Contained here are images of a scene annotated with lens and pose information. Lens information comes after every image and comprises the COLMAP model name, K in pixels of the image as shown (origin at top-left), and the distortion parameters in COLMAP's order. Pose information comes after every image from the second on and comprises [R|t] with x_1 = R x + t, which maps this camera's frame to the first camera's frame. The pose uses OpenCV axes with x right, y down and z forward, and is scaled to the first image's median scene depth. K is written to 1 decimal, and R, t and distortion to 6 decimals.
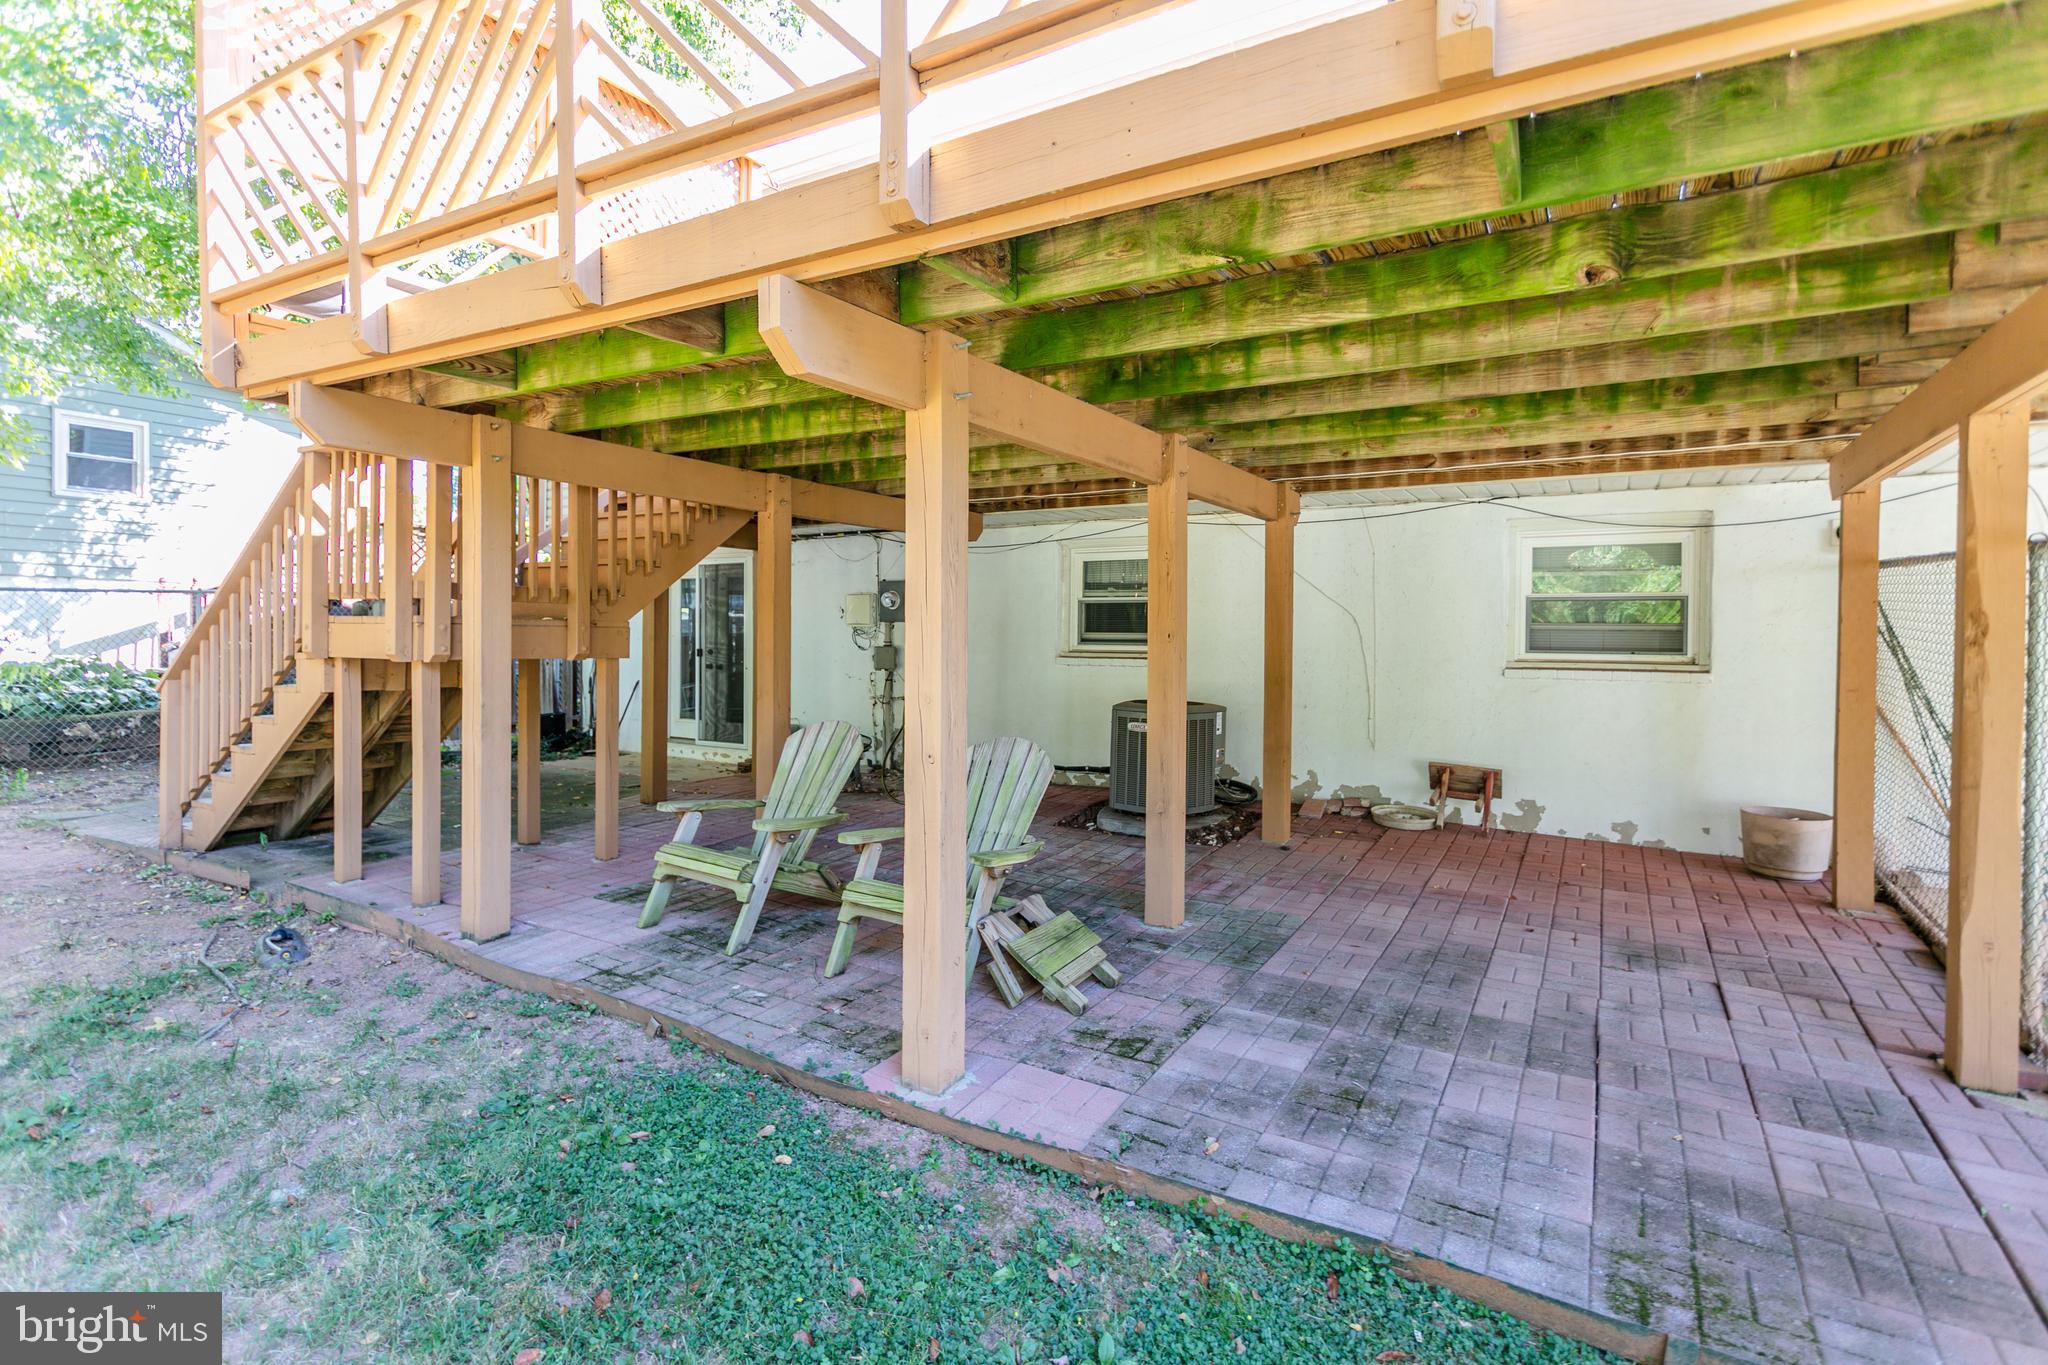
lens RADIAL K [[970.5, 0, 1020.3], [0, 970.5, 653.5], [0, 0, 1]] dist [0.013606, 0.000167]
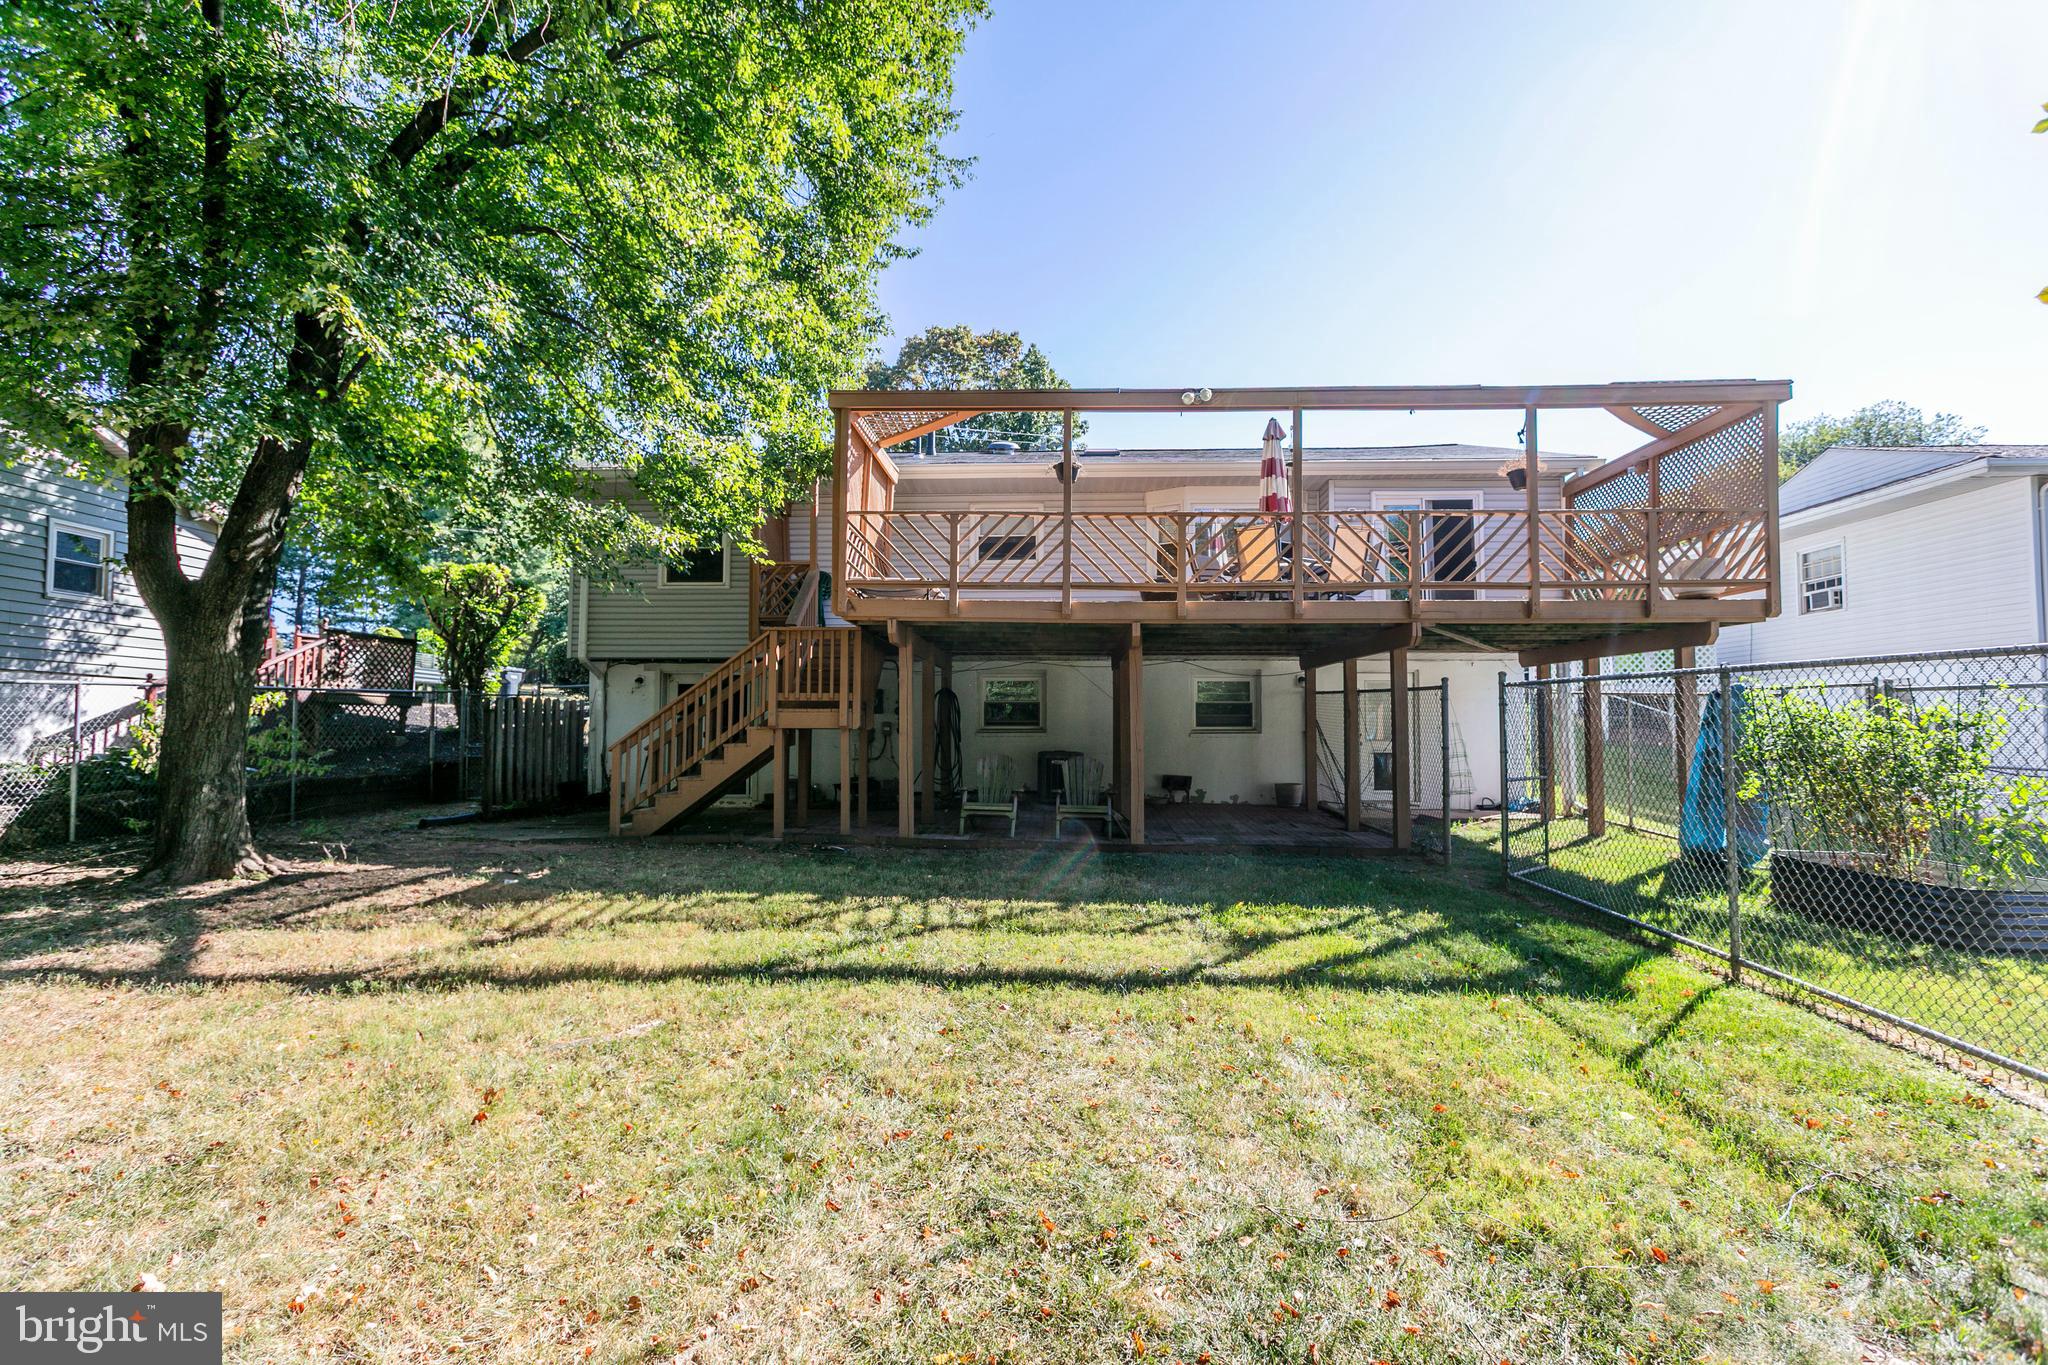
lens RADIAL K [[967.6, 0, 1024.0], [0, 967.6, 682.5], [0, 0, 1]] dist [0.003443, 0.000349]
pose [[0.877871, 0.009538, 0.478802, -0.976671], [0.010357, 0.999190, -0.038893, -0.020557], [-0.478785, 0.039102, 0.877061, -0.859719]]
